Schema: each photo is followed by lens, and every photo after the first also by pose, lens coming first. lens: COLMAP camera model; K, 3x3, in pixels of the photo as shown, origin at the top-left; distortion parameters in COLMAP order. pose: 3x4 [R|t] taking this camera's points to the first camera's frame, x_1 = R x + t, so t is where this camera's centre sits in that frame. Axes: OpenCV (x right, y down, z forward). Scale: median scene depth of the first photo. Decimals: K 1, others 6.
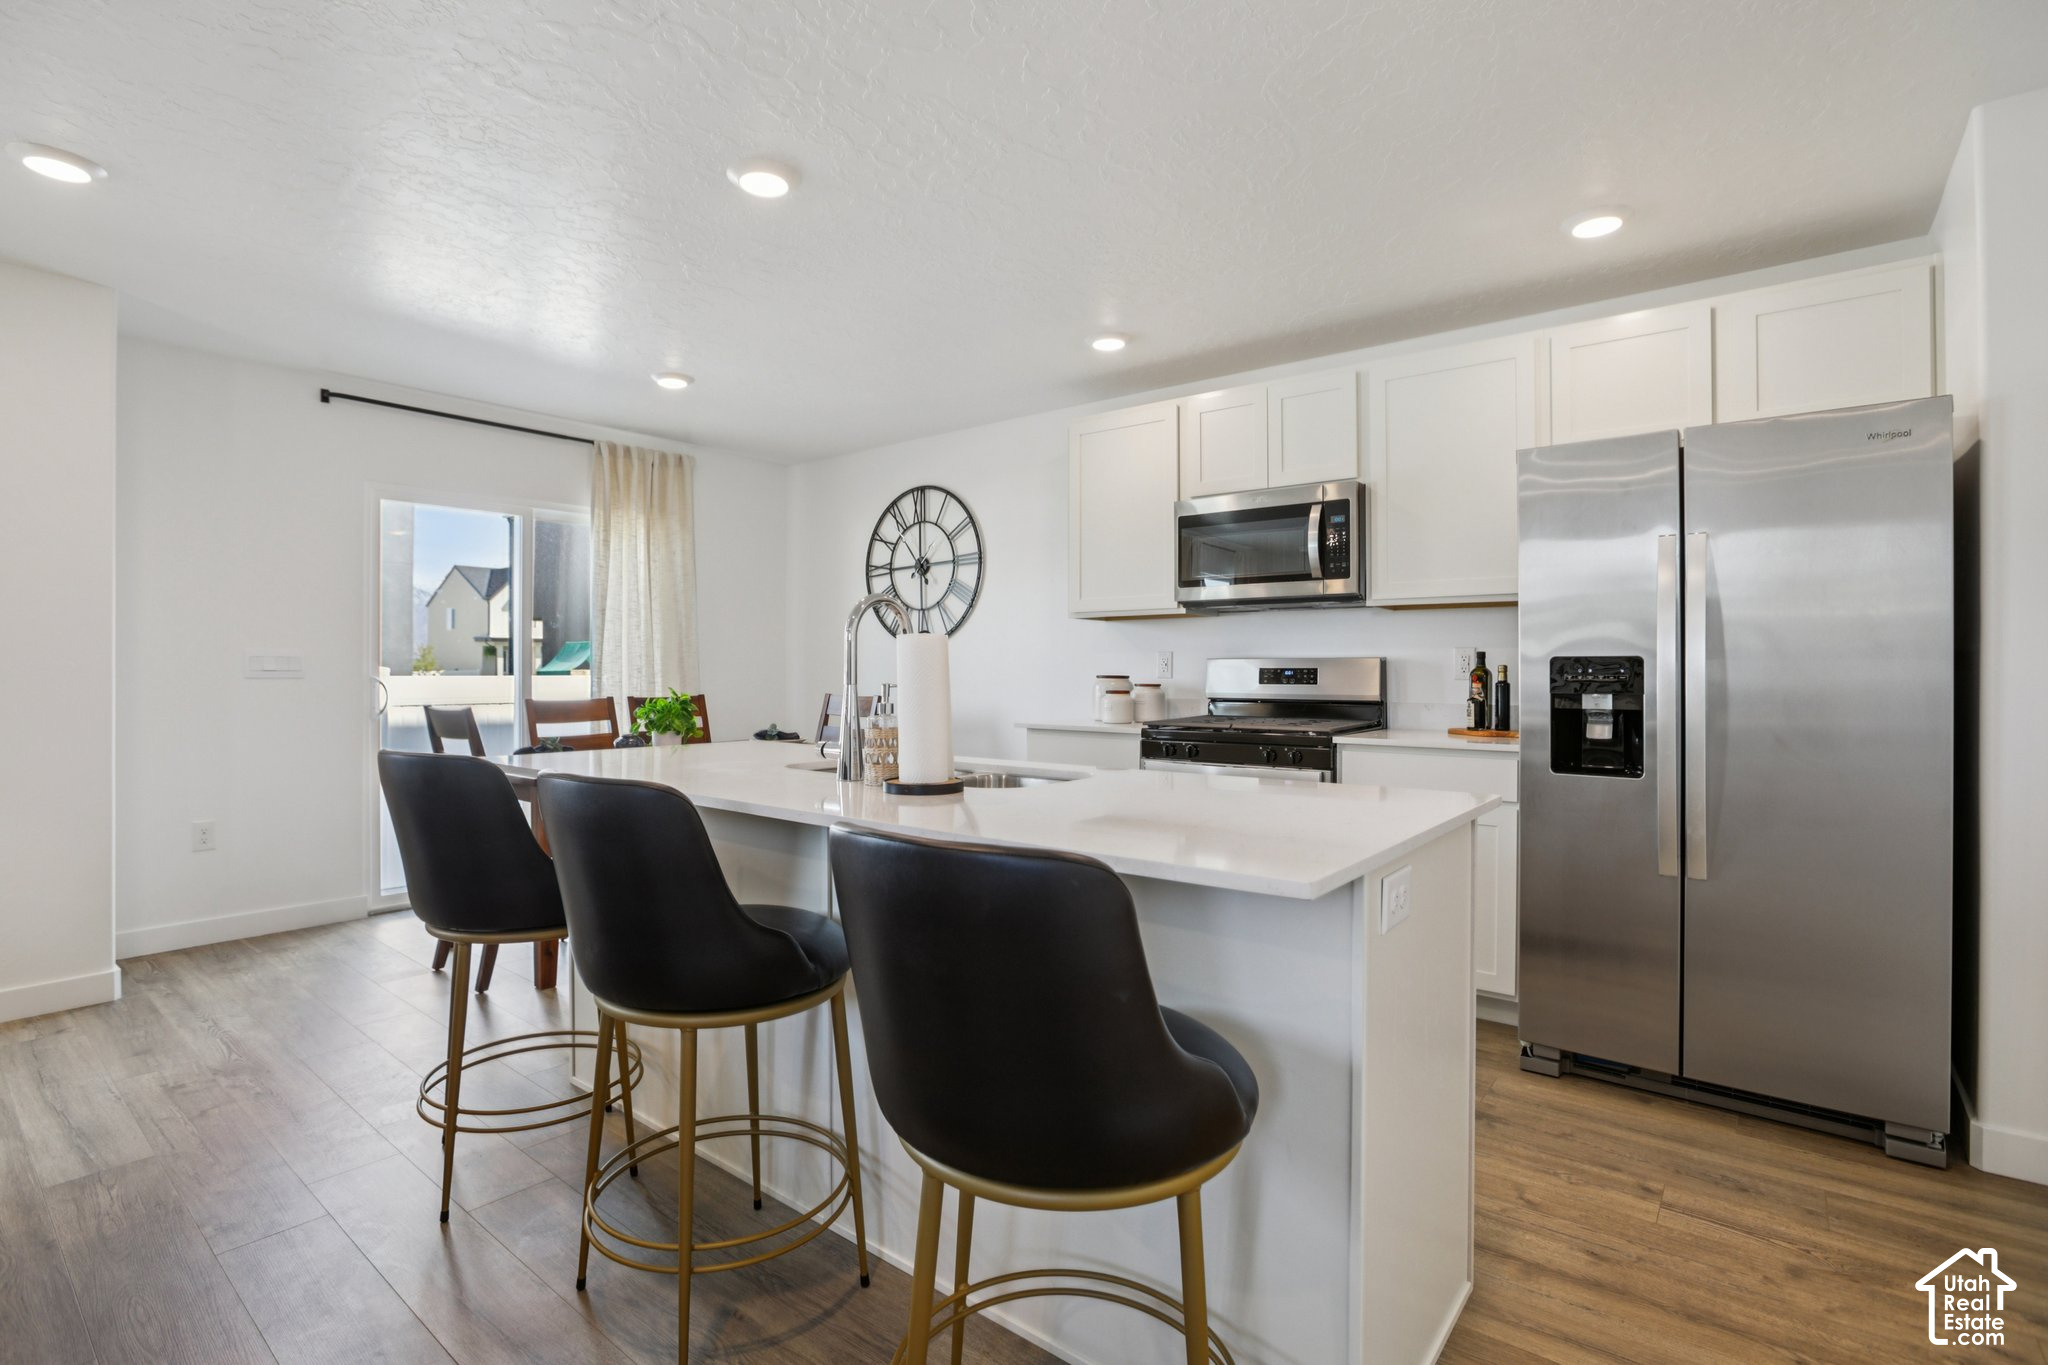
lens RADIAL K [[956.3, 0, 1024.0], [0, 956.3, 682.5], [0, 0, 1]] dist [-0.073655, 0.034789]
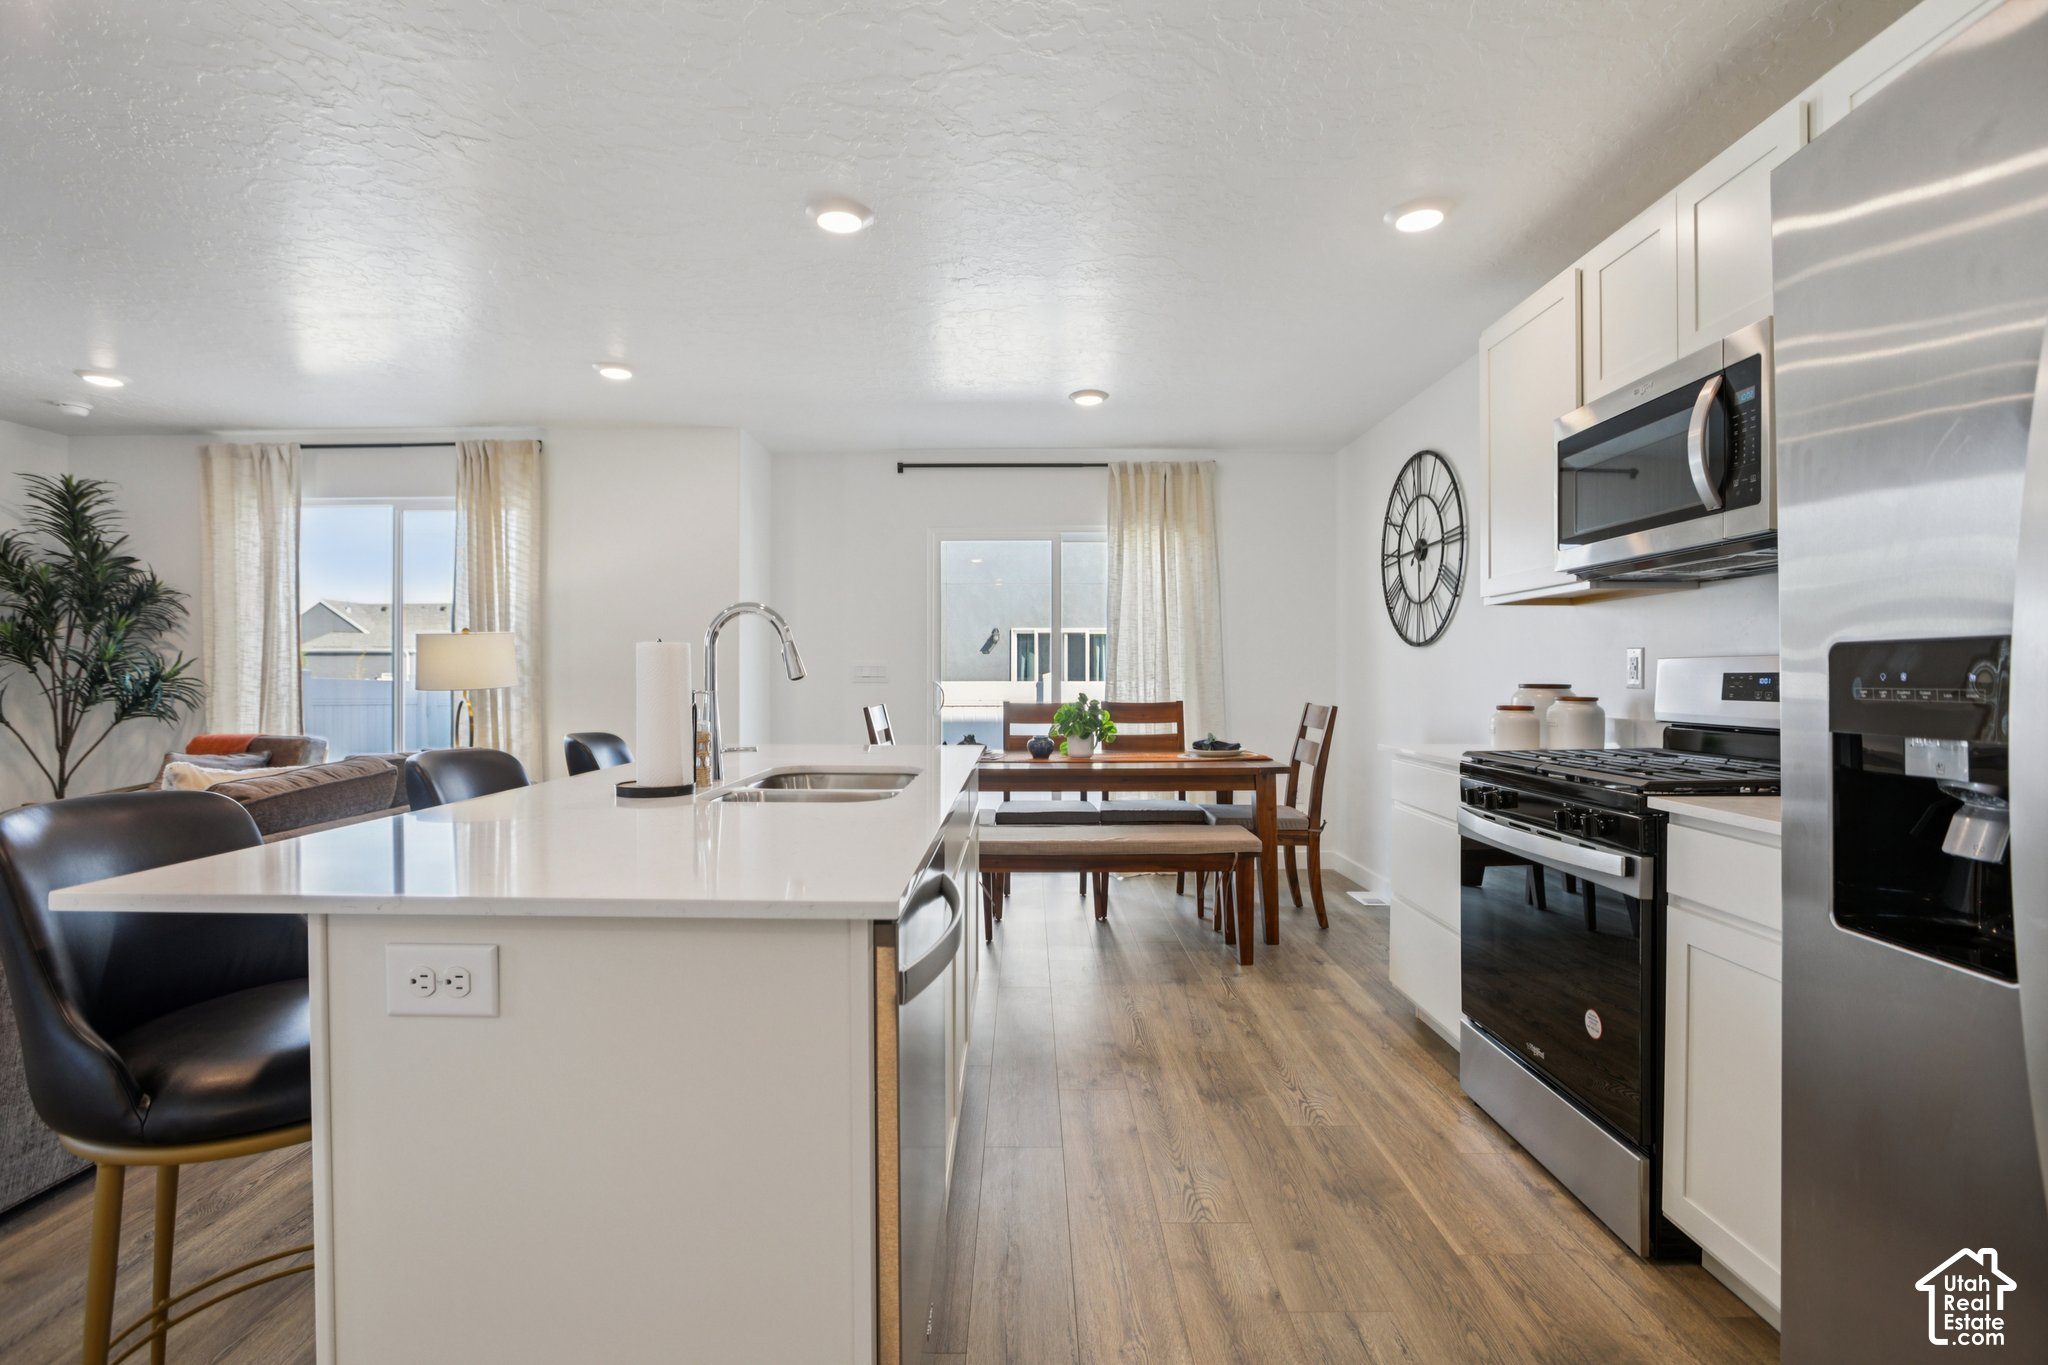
lens RADIAL K [[956.3, 0, 1024.0], [0, 956.3, 682.5], [0, 0, 1]] dist [-0.073655, 0.034789]
pose [[0.621520, 0.004985, -0.783382, 0.329805], [-0.010097, 0.999948, -0.001648, -0.003100], [0.783333, 0.008934, 0.621538, 0.237530]]
